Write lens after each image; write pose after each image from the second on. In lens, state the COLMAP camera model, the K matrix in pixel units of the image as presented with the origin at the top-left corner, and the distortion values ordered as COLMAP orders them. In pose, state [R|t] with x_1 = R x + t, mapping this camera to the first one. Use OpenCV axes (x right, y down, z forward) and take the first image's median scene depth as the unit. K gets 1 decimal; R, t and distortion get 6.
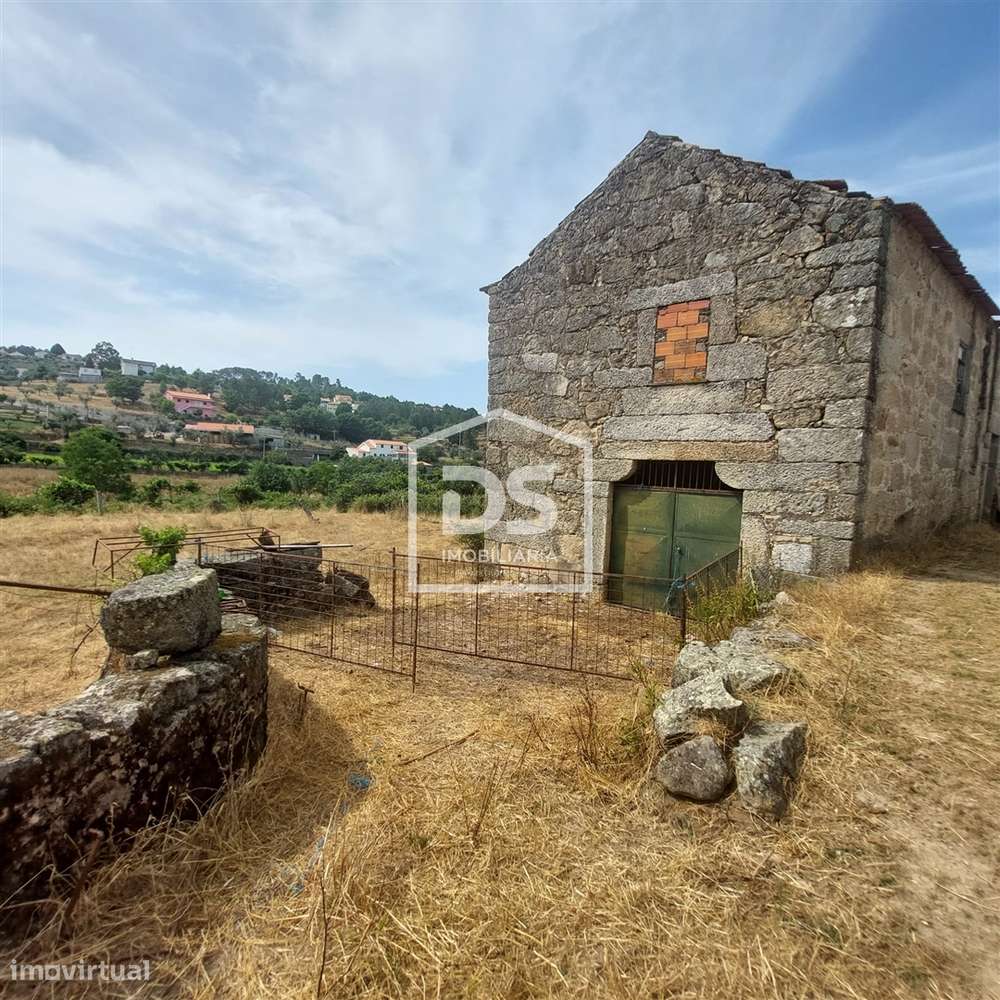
lens RADIAL K [[552.6, 0, 504.8], [0, 552.6, 501.0], [0, 0, 1]] dist [-0.000191, 0.002561]
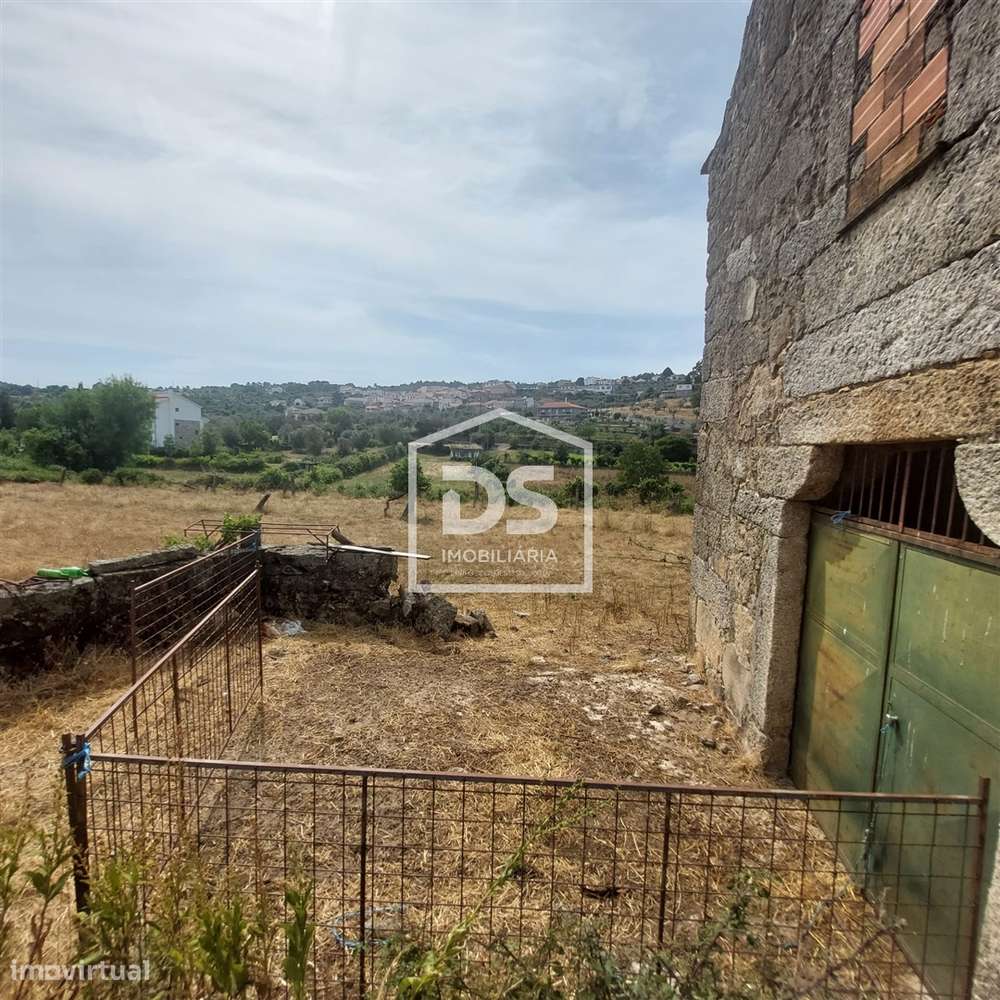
lens RADIAL K [[552.6, 0, 501.1], [0, 552.6, 493.6], [0, 0, 1]] dist [-0.000191, 0.002561]
pose [[0.509697, 0.042519, -0.859302, 0.414545], [-0.059439, 0.998132, 0.014132, -0.030540], [0.858298, 0.043873, 0.511272, 0.567210]]
